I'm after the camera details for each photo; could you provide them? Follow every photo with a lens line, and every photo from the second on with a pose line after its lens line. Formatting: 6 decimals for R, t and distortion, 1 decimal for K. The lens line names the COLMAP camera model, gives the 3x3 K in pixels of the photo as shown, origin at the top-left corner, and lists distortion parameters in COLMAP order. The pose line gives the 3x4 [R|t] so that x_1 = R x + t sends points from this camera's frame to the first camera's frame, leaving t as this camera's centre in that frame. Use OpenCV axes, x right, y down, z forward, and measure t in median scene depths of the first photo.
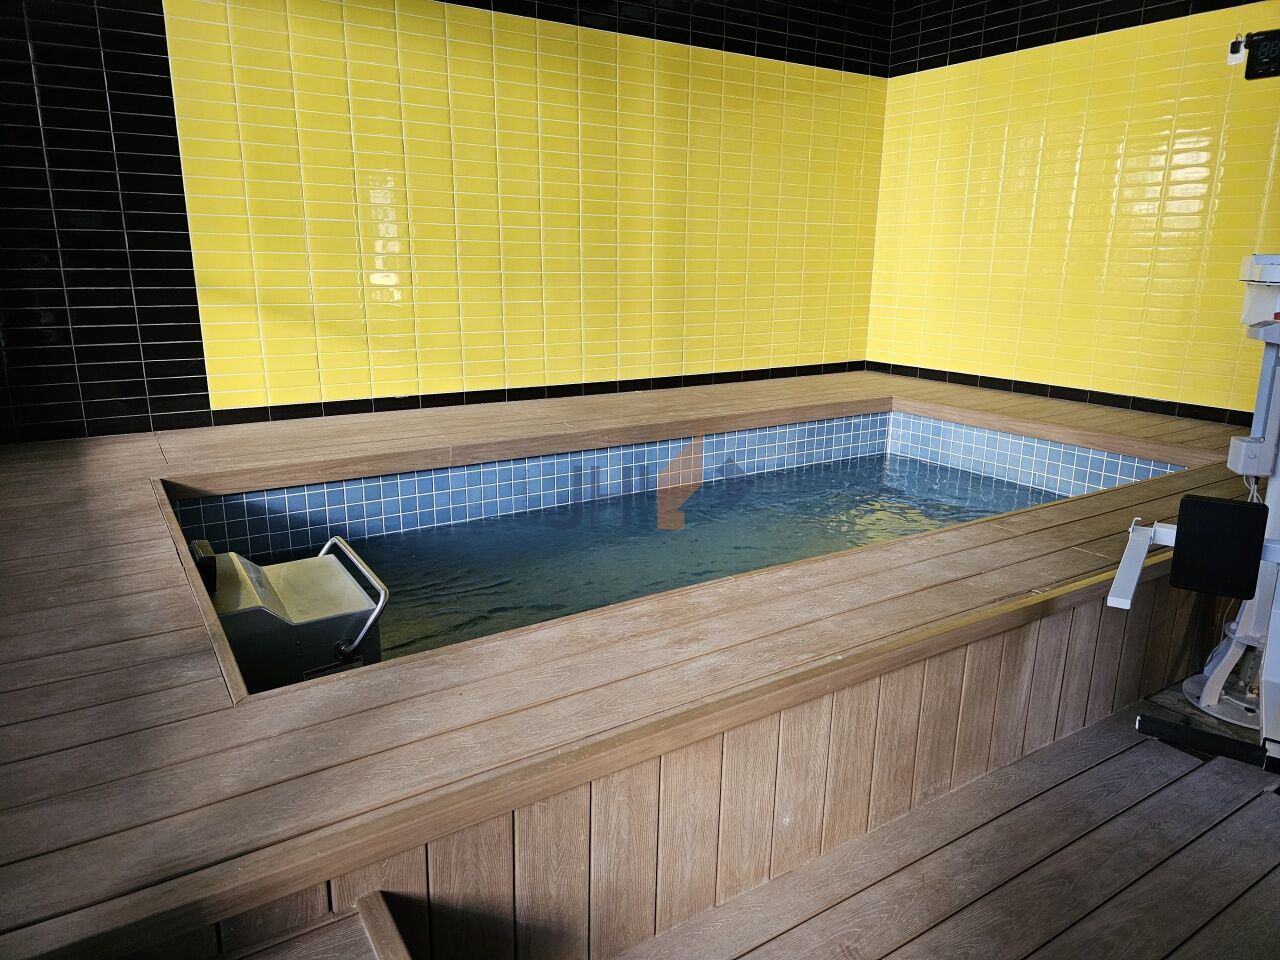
lens RADIAL K [[854.0, 0, 642.9], [0, 854.0, 479.6], [0, 0, 1]] dist [0.009394, 0.000253]
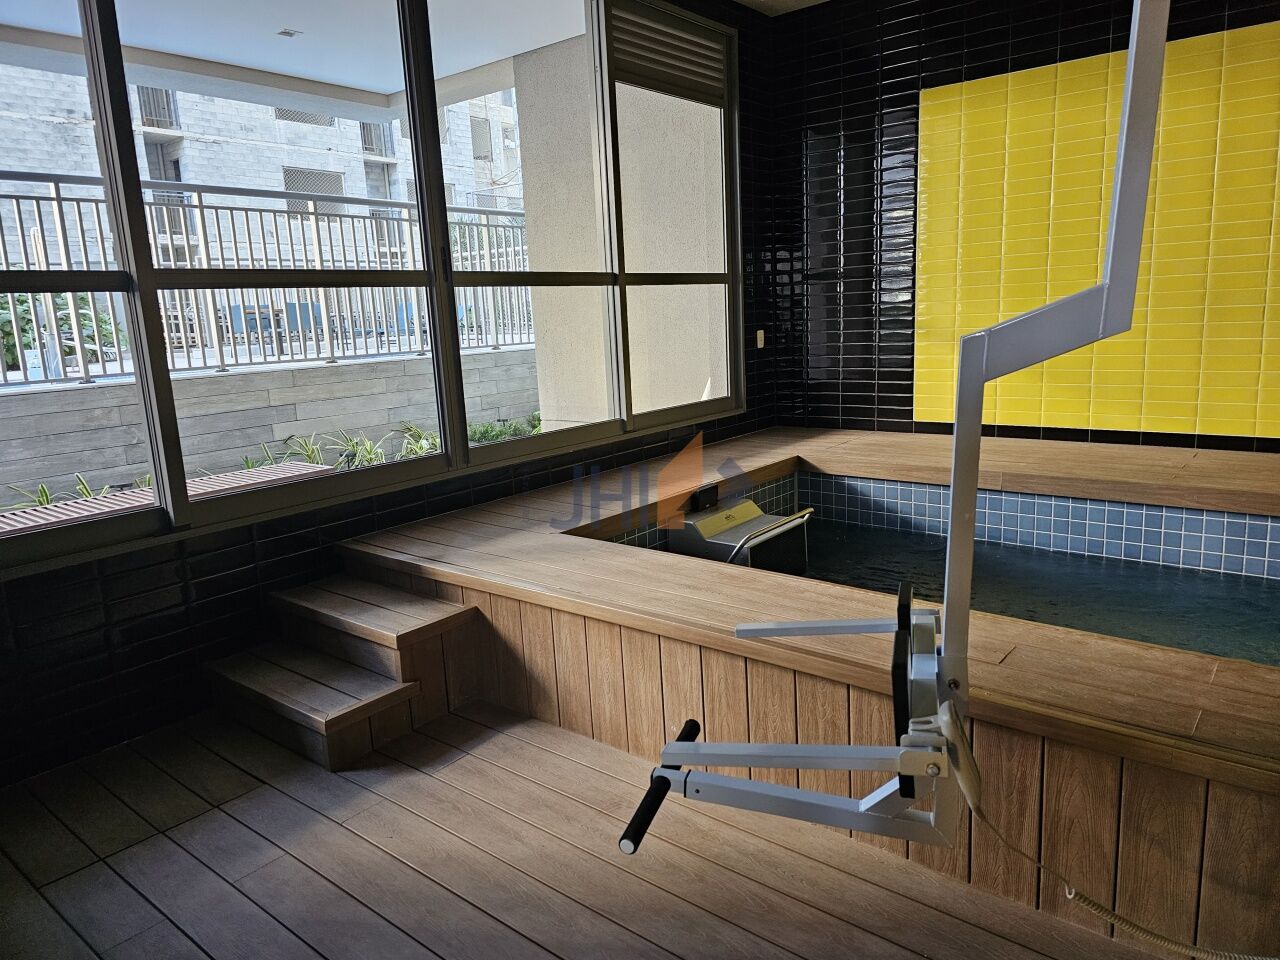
lens RADIAL K [[854.0, 0, 642.3], [0, 854.0, 479.7], [0, 0, 1]] dist [0.009394, 0.000253]
pose [[0.291285, 0.164535, -0.942381, 0.655126], [-0.181504, 0.976710, 0.114427, -0.068557], [0.939260, 0.137715, 0.314365, 0.201141]]
